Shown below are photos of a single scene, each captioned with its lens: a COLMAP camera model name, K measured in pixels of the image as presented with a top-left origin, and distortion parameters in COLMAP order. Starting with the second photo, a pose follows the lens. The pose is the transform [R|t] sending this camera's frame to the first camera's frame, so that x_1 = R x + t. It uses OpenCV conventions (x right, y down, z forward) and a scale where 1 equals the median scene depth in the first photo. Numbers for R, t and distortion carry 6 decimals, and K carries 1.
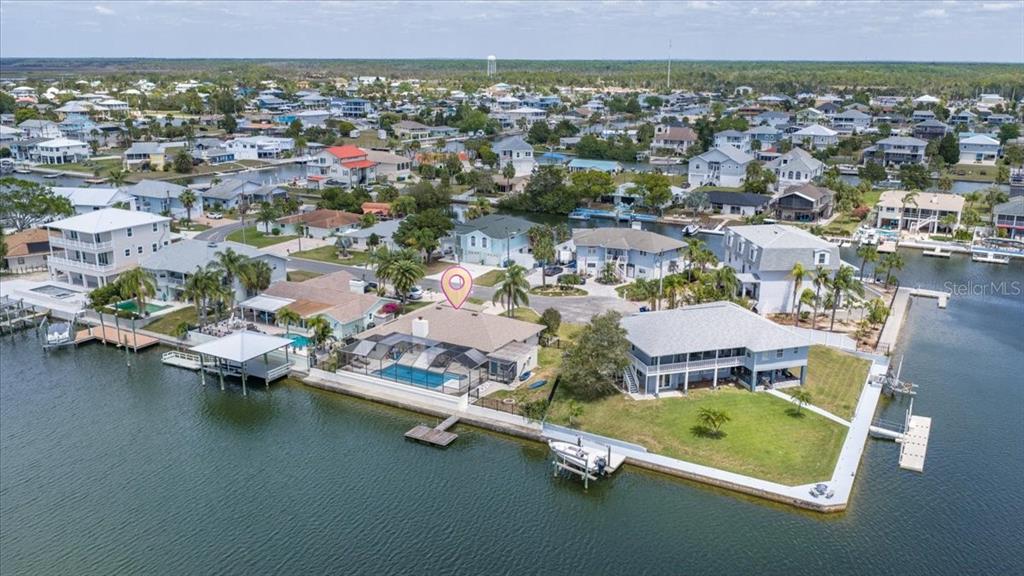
lens RADIAL K [[844.7, 0, 522.3], [0, 844.7, 287.1], [0, 0, 1]] dist [0.028398, -0.067450]
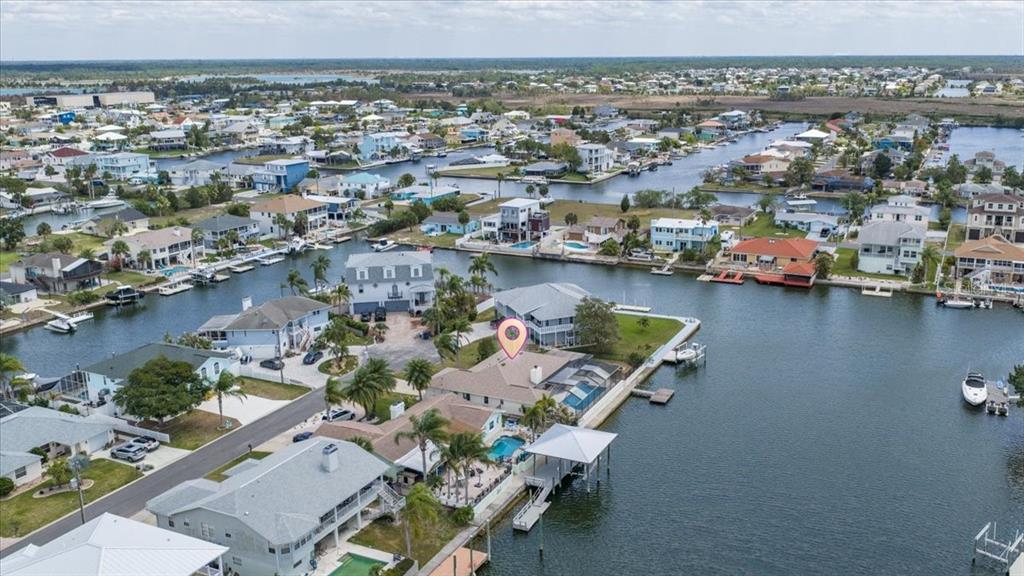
lens RADIAL K [[869.1, 0, 585.1], [0, 869.1, 268.3], [0, 0, 1]] dist [0.007134, -0.017778]
pose [[-0.101314, -0.239380, 0.965625, -0.949808], [0.262825, 0.929695, 0.258049, -0.289512], [-0.959509, 0.279935, -0.031276, 0.700713]]
